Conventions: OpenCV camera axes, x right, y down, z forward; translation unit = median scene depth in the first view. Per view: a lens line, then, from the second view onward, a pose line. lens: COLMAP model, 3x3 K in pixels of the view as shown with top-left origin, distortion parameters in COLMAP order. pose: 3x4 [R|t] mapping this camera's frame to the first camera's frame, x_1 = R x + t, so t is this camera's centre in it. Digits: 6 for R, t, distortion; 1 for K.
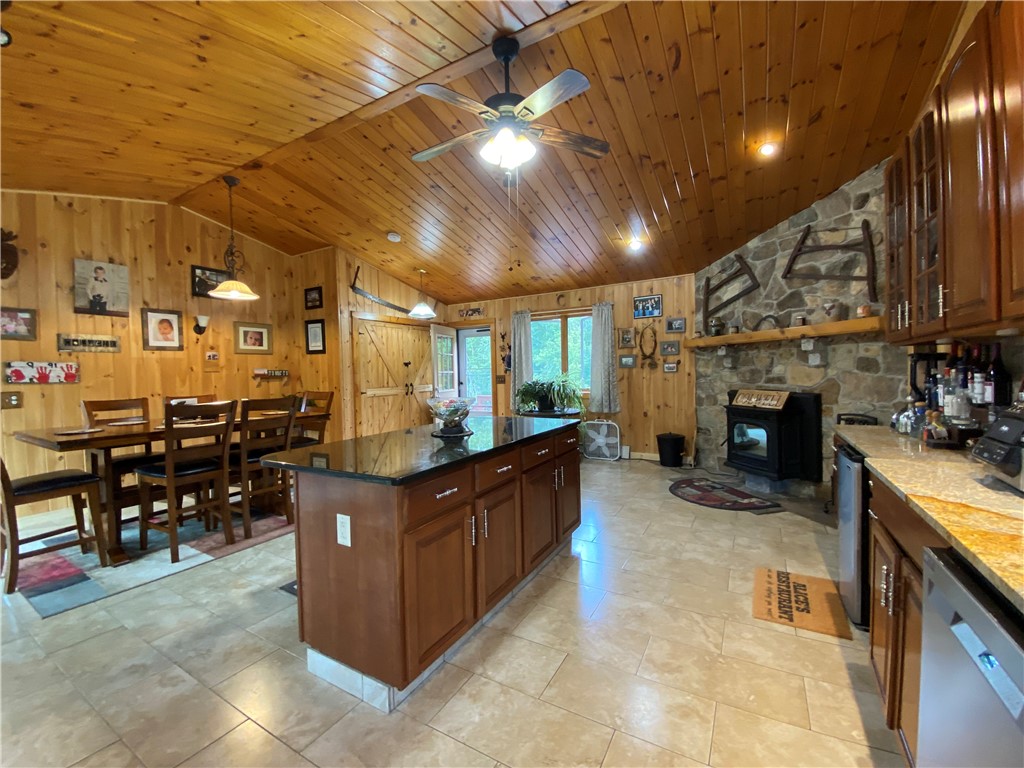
lens RADIAL K [[417.7, 0, 512.7], [0, 417.7, 385.2], [0, 0, 1]] dist [0.009012, -0.015547]
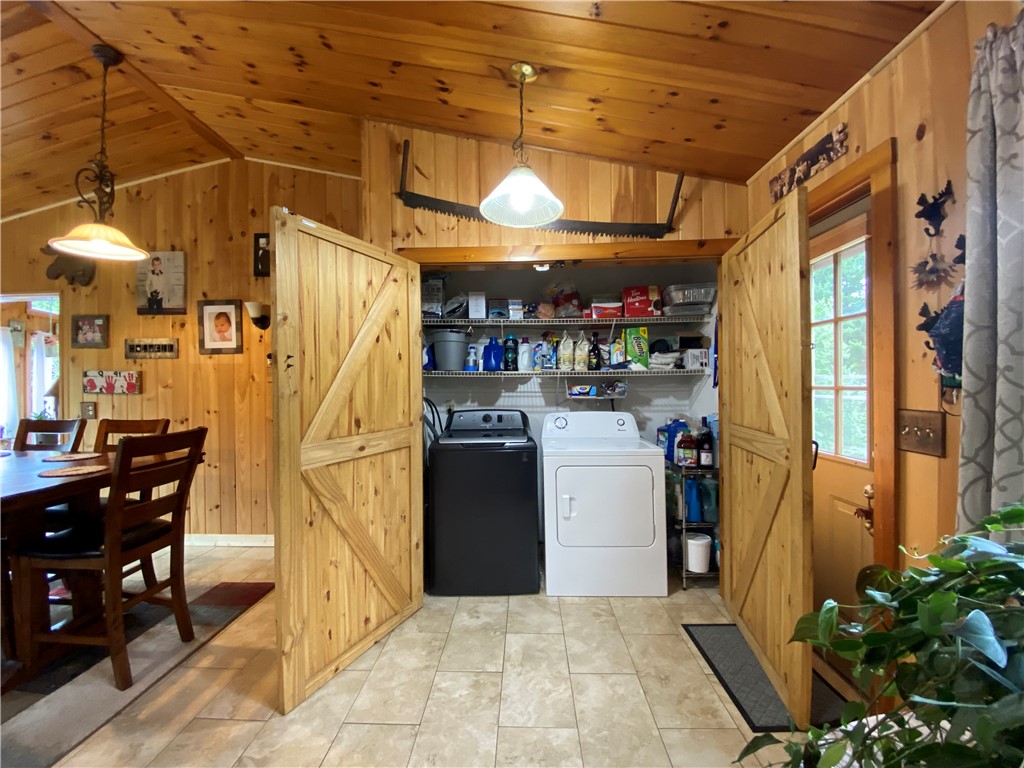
lens RADIAL K [[417.7, 0, 511.7], [0, 417.7, 378.2], [0, 0, 1]] dist [0.009012, -0.015547]
pose [[0.457671, 0.014115, -0.889010, 0.083539], [-0.031250, 0.999512, -0.000218, -0.056206], [0.888573, 0.027881, 0.457888, 1.144905]]
